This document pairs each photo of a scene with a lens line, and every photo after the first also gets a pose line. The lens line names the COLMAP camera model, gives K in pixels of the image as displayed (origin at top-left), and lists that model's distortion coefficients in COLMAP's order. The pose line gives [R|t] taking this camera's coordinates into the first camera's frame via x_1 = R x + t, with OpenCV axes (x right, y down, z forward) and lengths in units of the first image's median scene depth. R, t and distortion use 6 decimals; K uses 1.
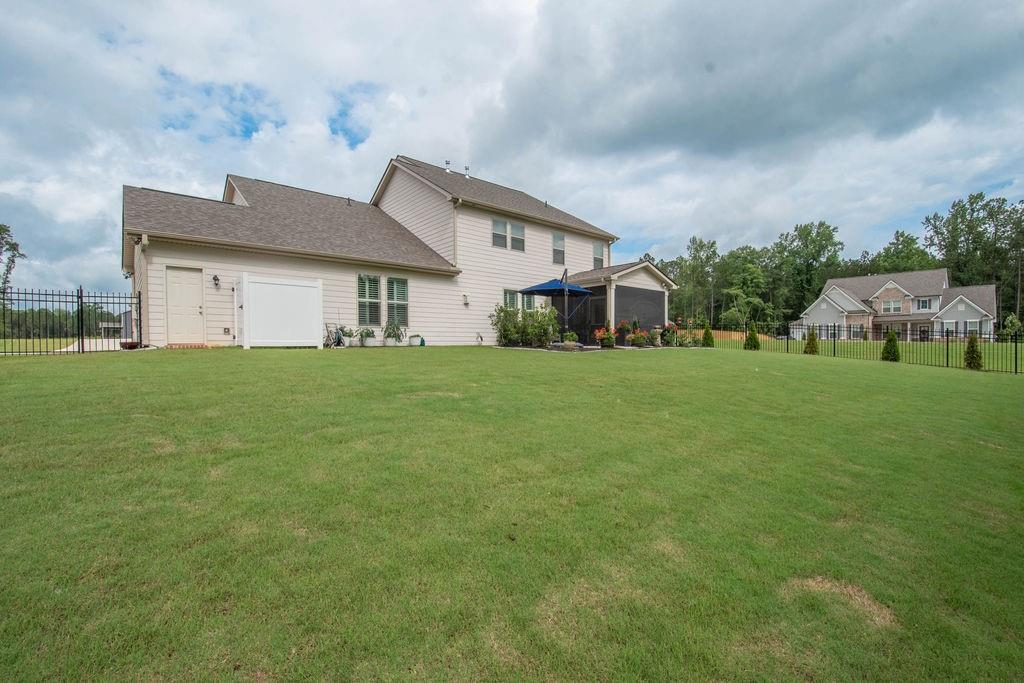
lens RADIAL K [[455.4, 0, 511.9], [0, 455.4, 349.5], [0, 0, 1]] dist [-0.024848, -0.000459]
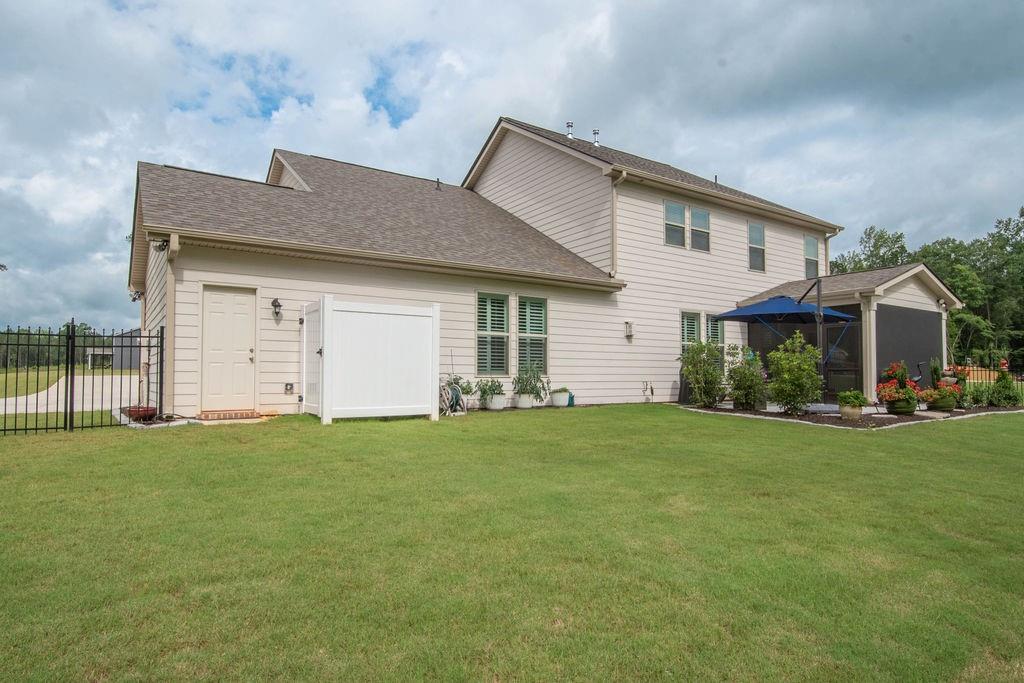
lens RADIAL K [[557.2, 0, 466.4], [0, 557.2, 341.4], [0, 0, 1]] dist [0.002842, -0.032197]
pose [[0.989520, 0.000758, -0.144391, -0.211643], [-0.008917, 0.998398, -0.055867, -0.048196], [0.144117, 0.056569, 0.987942, 0.209612]]
